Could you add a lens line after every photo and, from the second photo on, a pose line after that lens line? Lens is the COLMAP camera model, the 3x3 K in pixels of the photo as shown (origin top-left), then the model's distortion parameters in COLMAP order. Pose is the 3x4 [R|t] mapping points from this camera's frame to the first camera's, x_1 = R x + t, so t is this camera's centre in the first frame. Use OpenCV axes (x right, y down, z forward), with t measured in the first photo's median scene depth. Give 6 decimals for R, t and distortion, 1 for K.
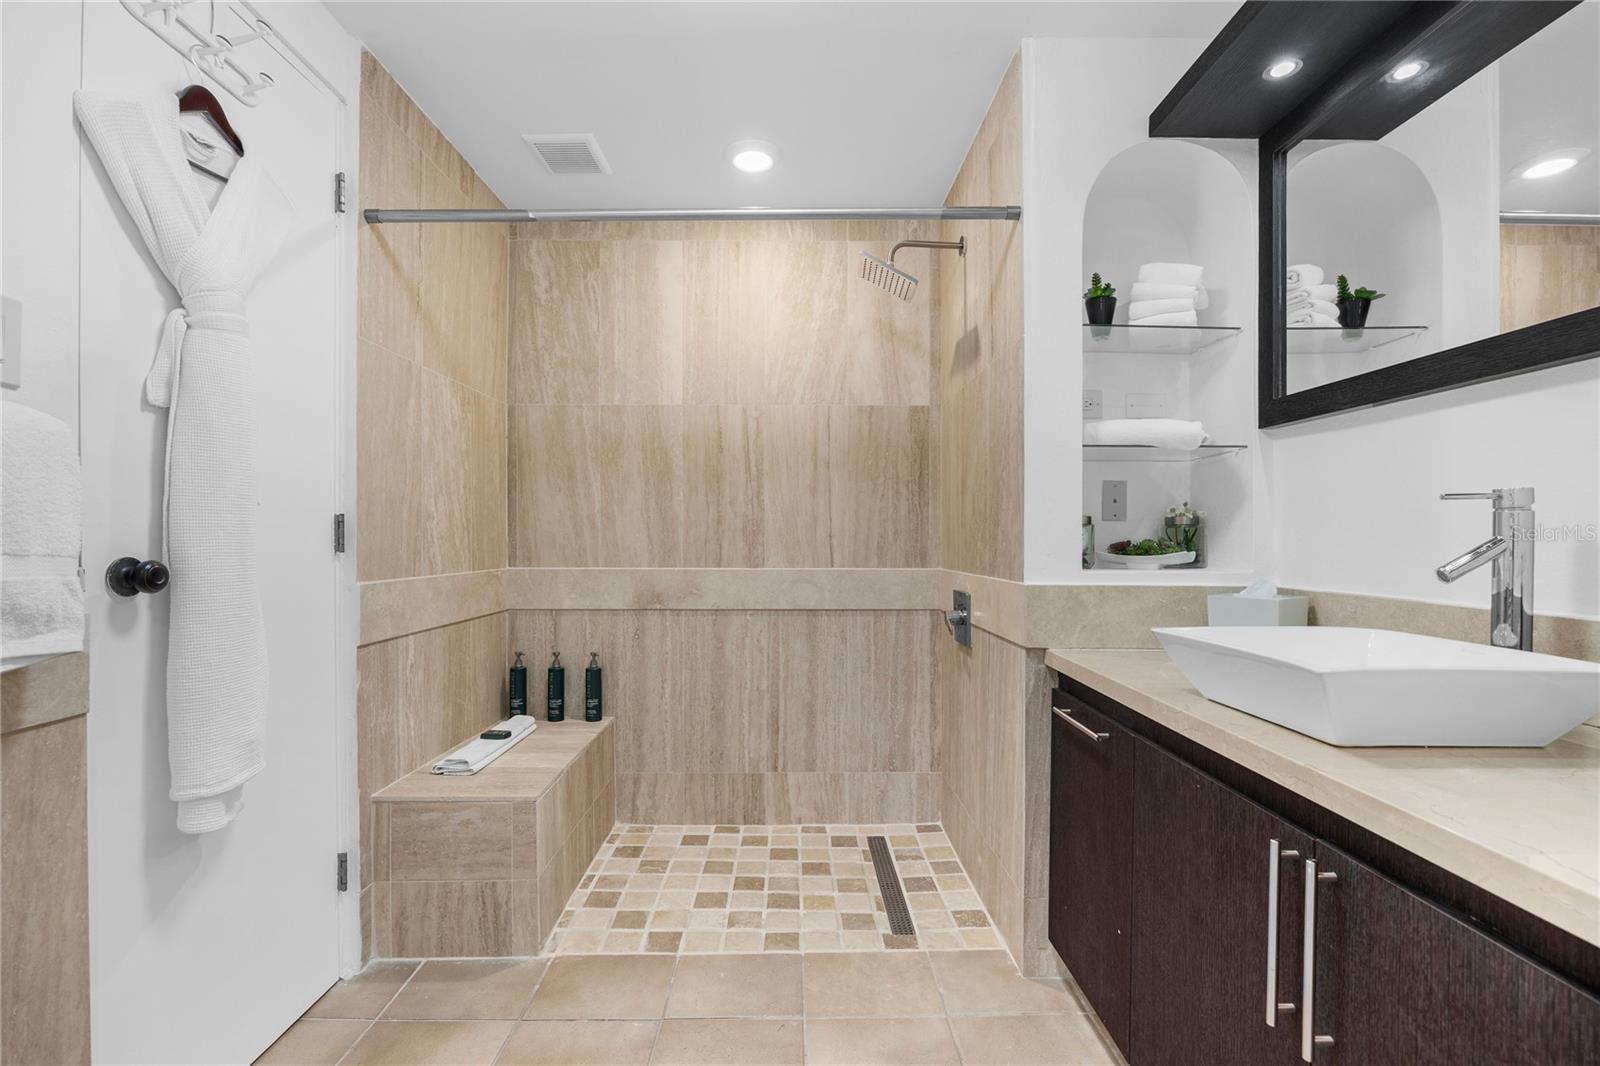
lens RADIAL K [[715.3, 0, 800.0], [0, 715.3, 533.0], [0, 0, 1]] dist [-0.001539, -0.000348]
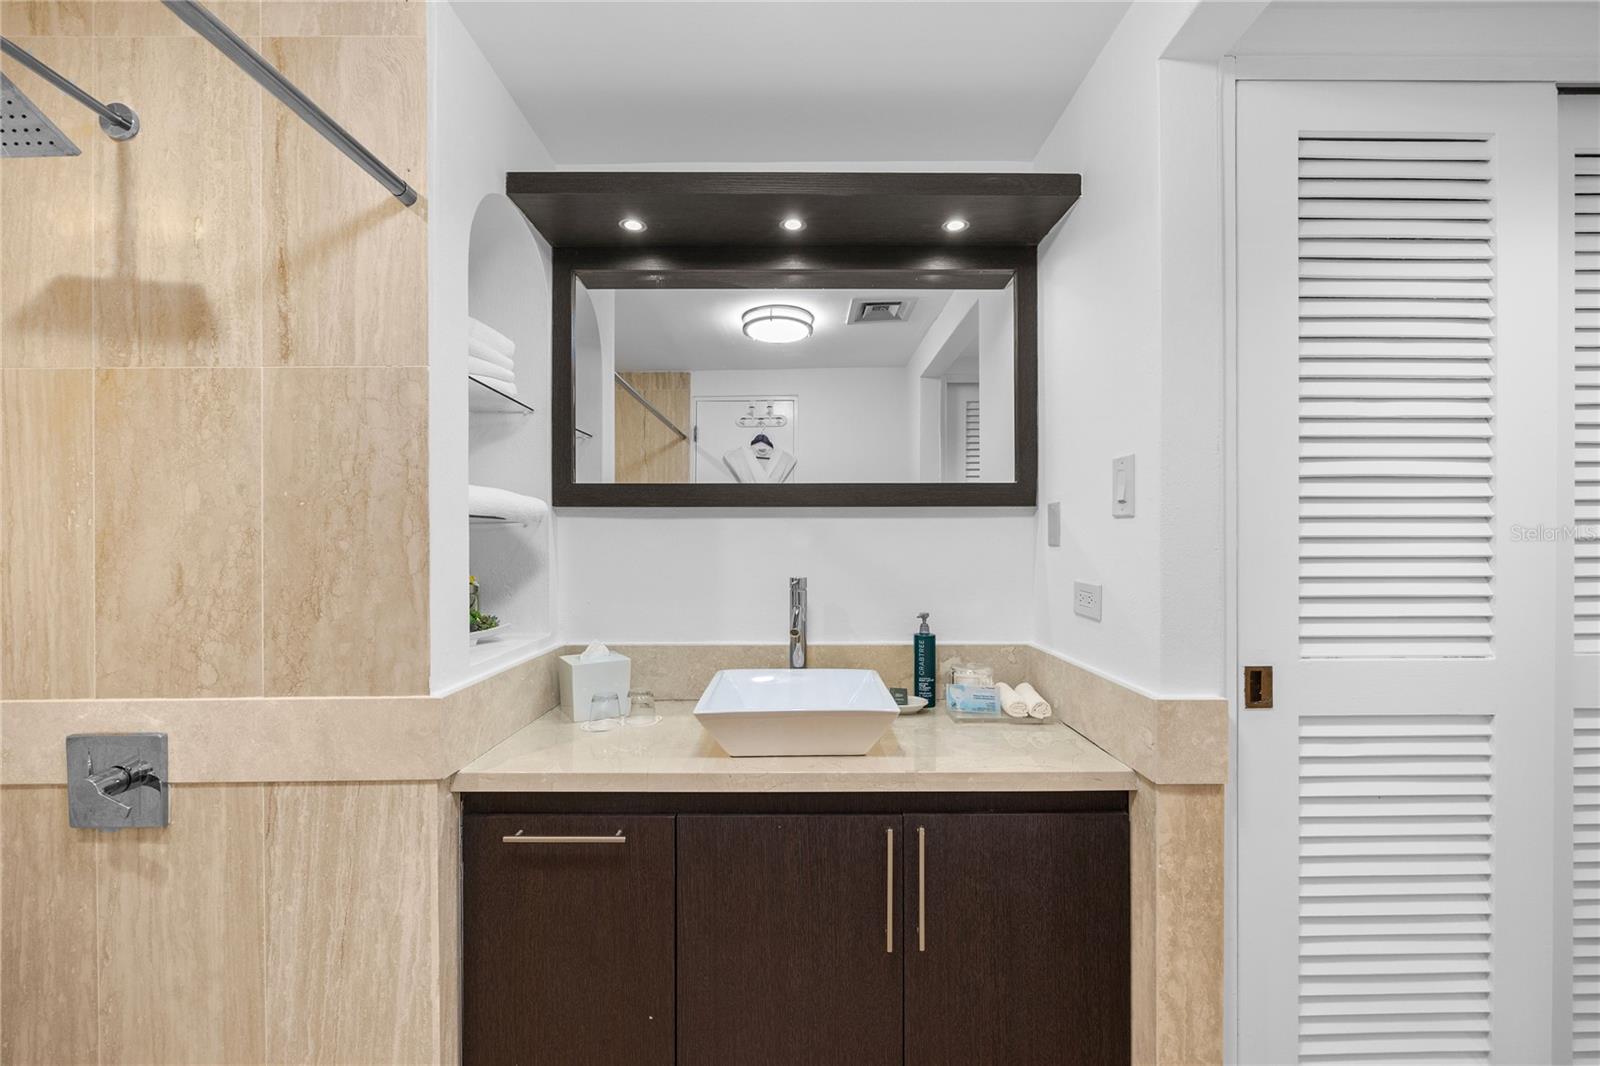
lens RADIAL K [[650.4, 0, 801.2], [0, 650.4, 539.1], [0, 0, 1]] dist [-0.002021, 0.000475]
pose [[0.003539, -0.004846, 0.999982, -0.261534], [-0.004895, 0.999976, 0.004864, -0.071105], [-0.999982, -0.004912, 0.003516, 0.426173]]
